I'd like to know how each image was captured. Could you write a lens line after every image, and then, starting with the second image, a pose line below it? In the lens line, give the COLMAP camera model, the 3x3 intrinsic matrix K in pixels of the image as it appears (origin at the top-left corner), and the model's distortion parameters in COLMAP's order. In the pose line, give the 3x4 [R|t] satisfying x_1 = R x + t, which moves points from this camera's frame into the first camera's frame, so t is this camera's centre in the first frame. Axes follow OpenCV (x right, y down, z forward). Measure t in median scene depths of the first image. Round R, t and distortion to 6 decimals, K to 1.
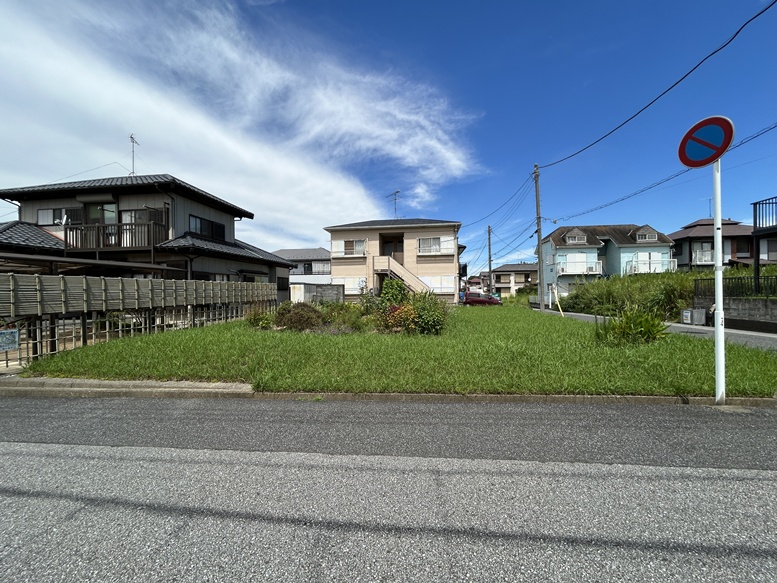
lens RADIAL K [[313.2, 0, 391.3], [0, 313.2, 307.9], [0, 0, 1]] dist [-0.000836, -0.000035]
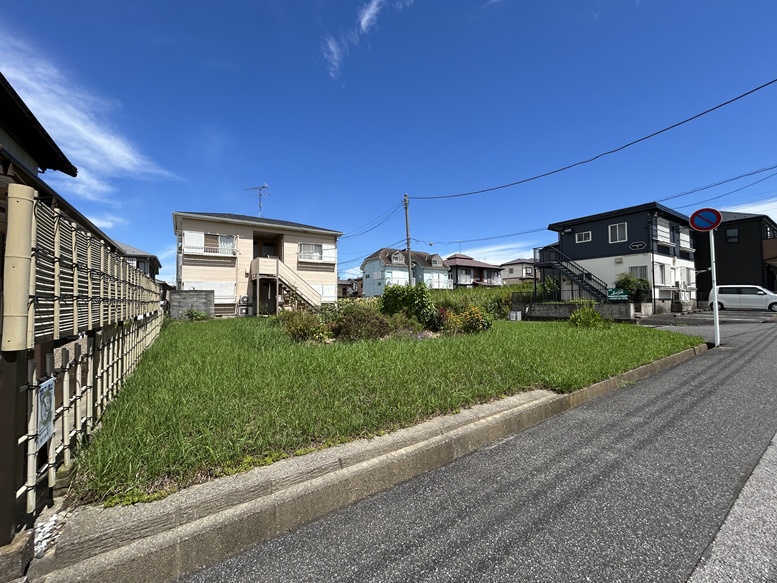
lens RADIAL K [[314.8, 0, 388.3], [0, 314.8, 293.0], [0, 0, 1]] dist [0.001007, 0.000155]
pose [[0.752537, 0.022251, 0.658174, -0.314518], [0.036840, 0.996442, -0.075809, 0.005290], [-0.657518, 0.081297, 0.749040, 0.137078]]
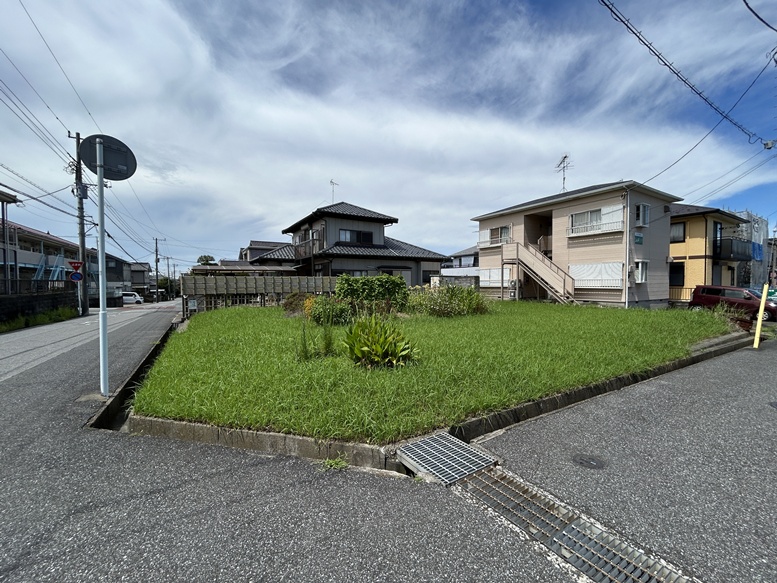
lens RADIAL K [[314.8, 0, 388.3], [0, 314.8, 293.0], [0, 0, 1]] dist [0.001007, 0.000155]
pose [[0.622438, 0.035232, -0.781876, 0.400648], [-0.046252, 0.998896, 0.008190, -0.017578], [0.781301, 0.031065, 0.623381, 0.177550]]
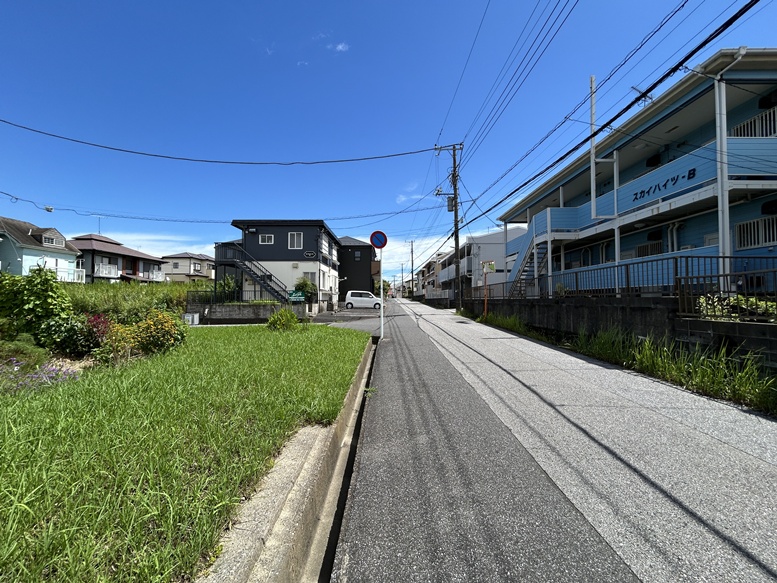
lens RADIAL K [[314.8, 0, 388.3], [0, 314.8, 293.0], [0, 0, 1]] dist [0.001007, 0.000155]
pose [[-0.131843, 0.030785, 0.990793, -0.260414], [0.055489, 0.998180, -0.023631, -0.002935], [-0.989716, 0.051863, -0.133311, 0.208241]]
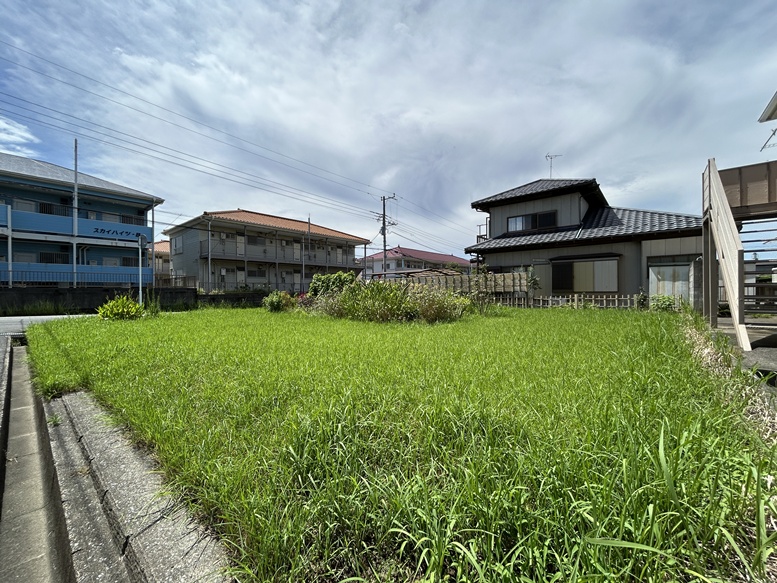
lens RADIAL K [[311.7, 0, 388.9], [0, 311.7, 320.7], [0, 0, 1]] dist [0.000275, 0.000322]
pose [[-0.540287, 0.097980, -0.835757, 0.401277], [-0.028826, 0.990460, 0.134752, -0.035659], [0.840987, 0.096897, -0.532309, 0.811988]]
